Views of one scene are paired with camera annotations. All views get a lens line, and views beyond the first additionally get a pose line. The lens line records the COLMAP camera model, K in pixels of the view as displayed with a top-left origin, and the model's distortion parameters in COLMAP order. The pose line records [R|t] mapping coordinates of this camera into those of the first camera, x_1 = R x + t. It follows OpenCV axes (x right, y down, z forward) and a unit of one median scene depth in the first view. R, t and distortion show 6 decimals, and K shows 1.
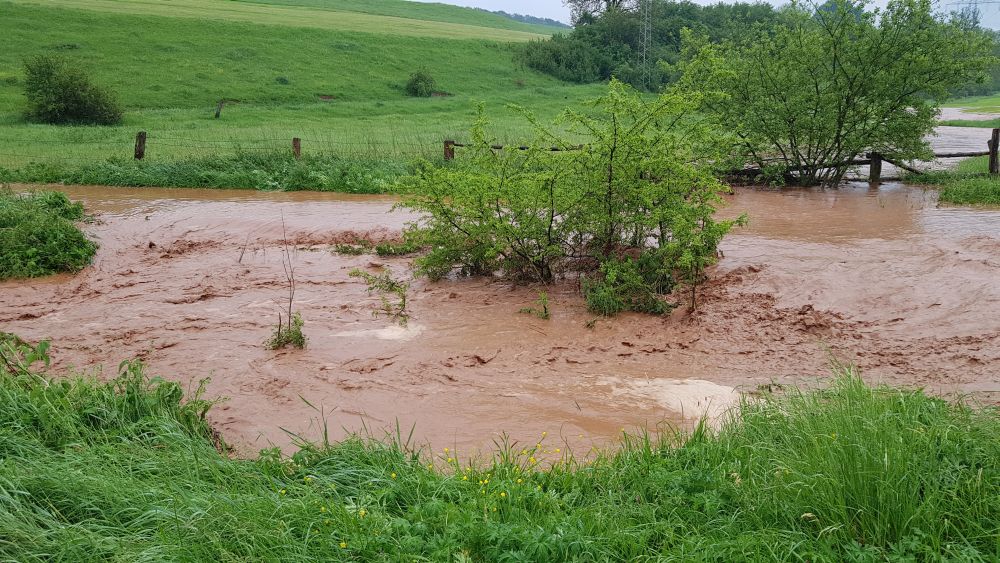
lens RADIAL K [[759.3, 0, 511.0], [0, 759.3, 290.6], [0, 0, 1]] dist [0.045273, -0.076253]
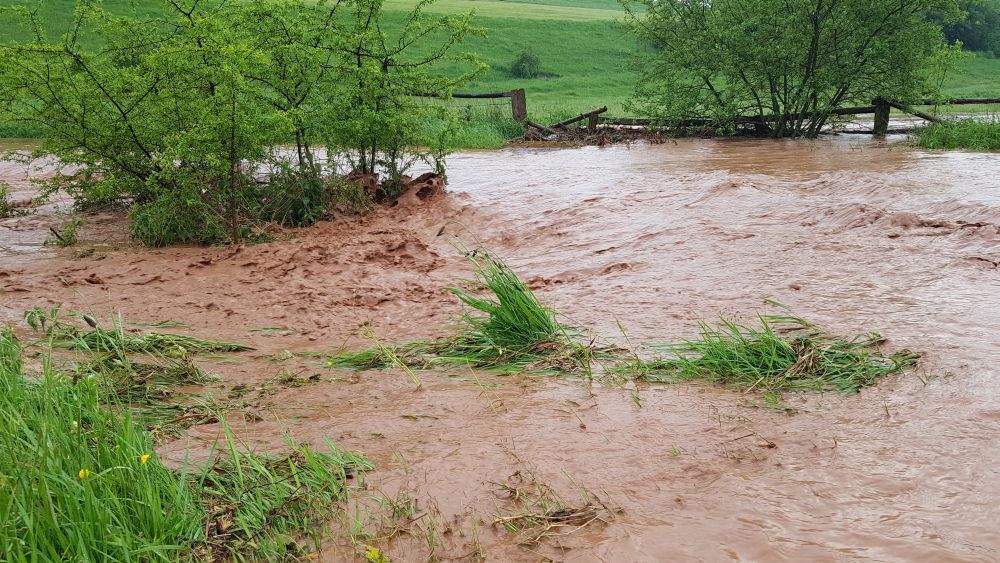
lens RADIAL K [[759.3, 0, 513.6], [0, 759.3, 299.6], [0, 0, 1]] dist [0.045273, -0.076253]
pose [[0.978711, 0.043786, -0.200518, 0.268435], [-0.040213, 0.998952, 0.021860, 0.024463], [0.201265, -0.013331, 0.979446, 0.150067]]
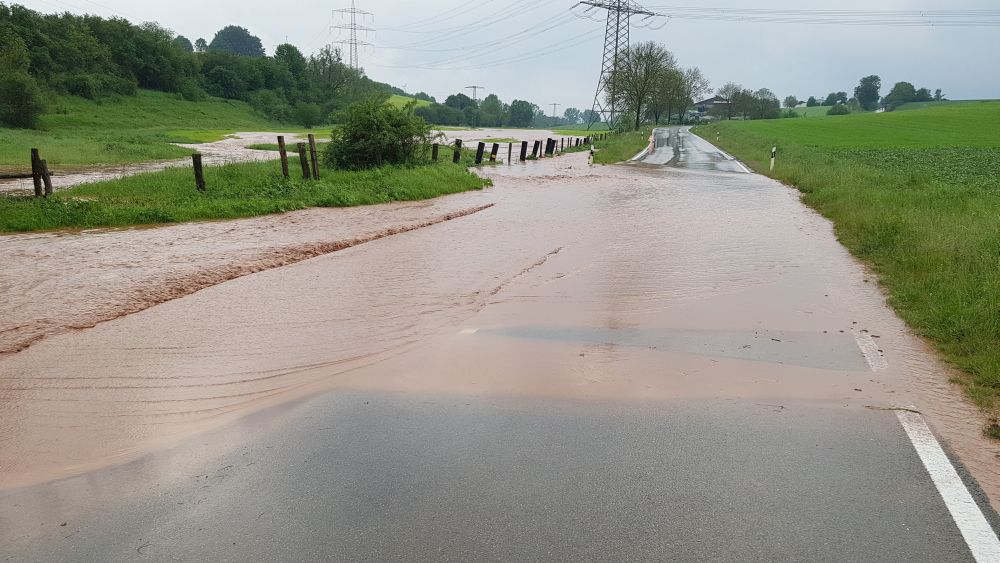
lens RADIAL K [[759.3, 0, 502.3], [0, 759.3, 291.6], [0, 0, 1]] dist [0.045273, -0.076253]
pose [[0.772689, -0.100574, 0.626767, 0.462042], [0.117971, 0.992920, 0.013892, 0.016963], [-0.623726, 0.063206, 0.779083, -0.083136]]
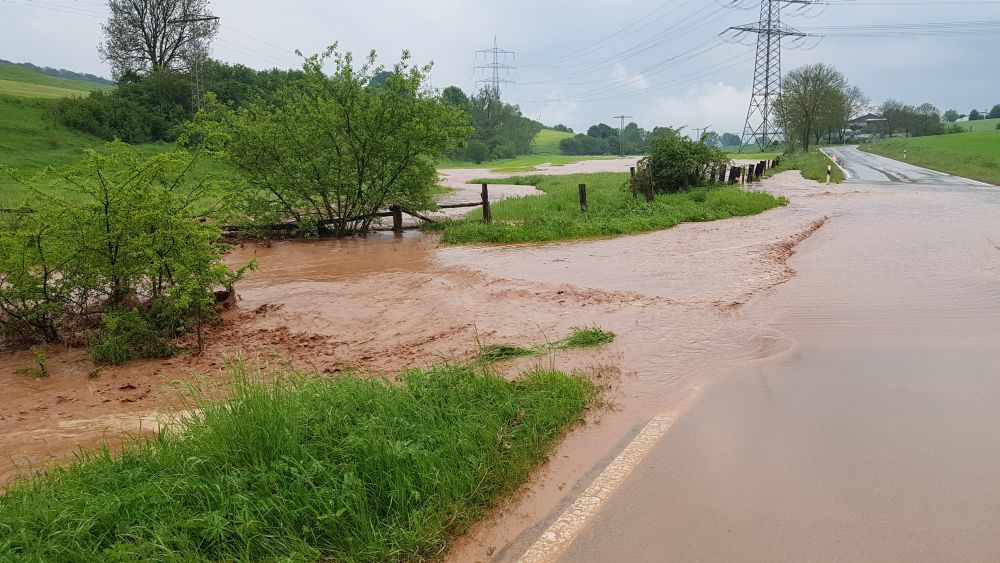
lens RADIAL K [[759.3, 0, 506.7], [0, 759.3, 286.8], [0, 0, 1]] dist [0.045273, -0.076253]
pose [[0.861879, -0.083475, 0.500196, 0.032775], [0.124591, 0.990983, -0.049301, 0.019532], [-0.491570, 0.104811, 0.864507, -0.068938]]
